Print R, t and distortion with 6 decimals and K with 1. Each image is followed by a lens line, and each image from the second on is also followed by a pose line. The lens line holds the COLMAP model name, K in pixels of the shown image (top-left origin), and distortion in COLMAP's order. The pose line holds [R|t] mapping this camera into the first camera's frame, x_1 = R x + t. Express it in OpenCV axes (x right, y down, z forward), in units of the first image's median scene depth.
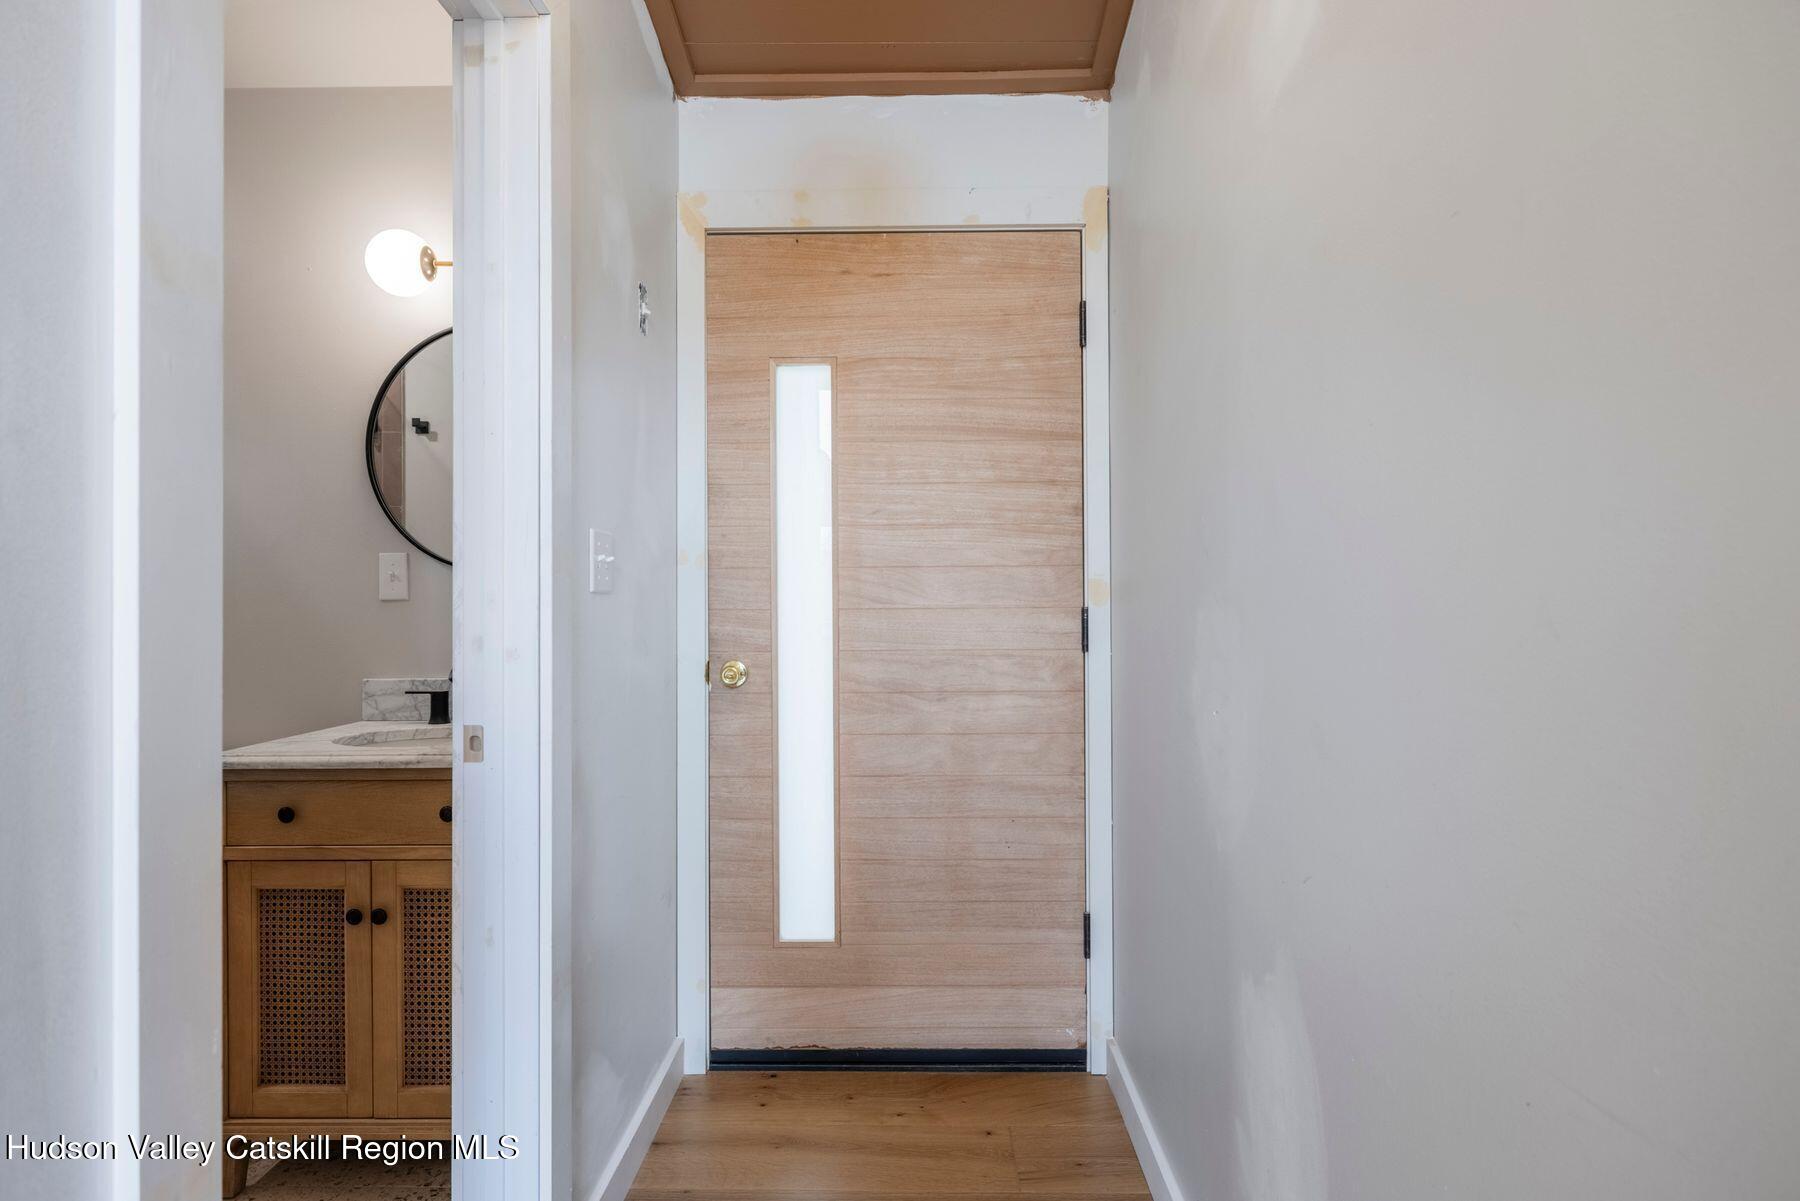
lens RADIAL K [[987.9, 0, 903.3], [0, 987.9, 606.8], [0, 0, 1]] dist [0.004559, 0.000520]
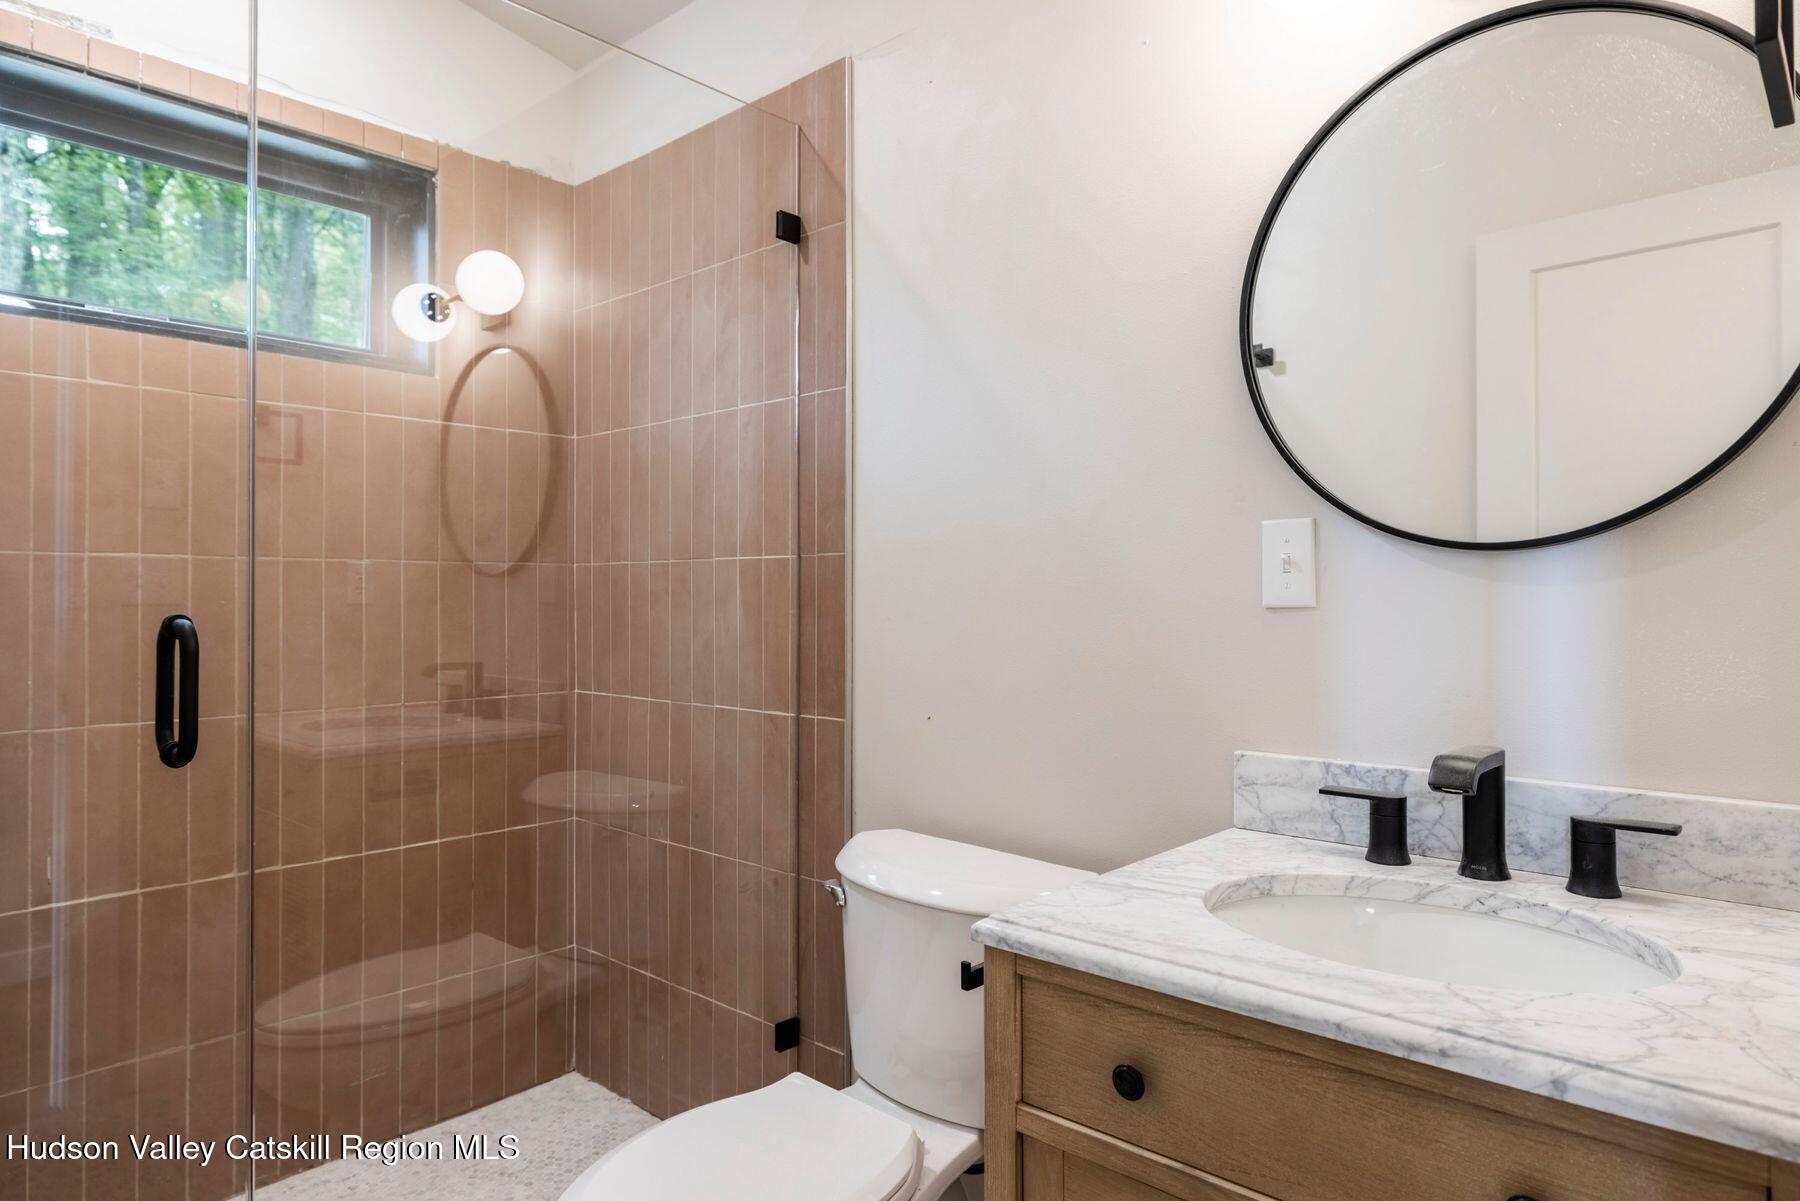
lens RADIAL K [[1080.2, 0, 901.1], [0, 1080.2, 597.5], [0, 0, 1]] dist [0.000763, 0.000085]
pose [[0.746878, 0.004520, -0.664945, -0.287742], [-0.006984, 0.999975, -0.001047, -0.010125], [0.664924, 0.005426, 0.746891, 0.431044]]
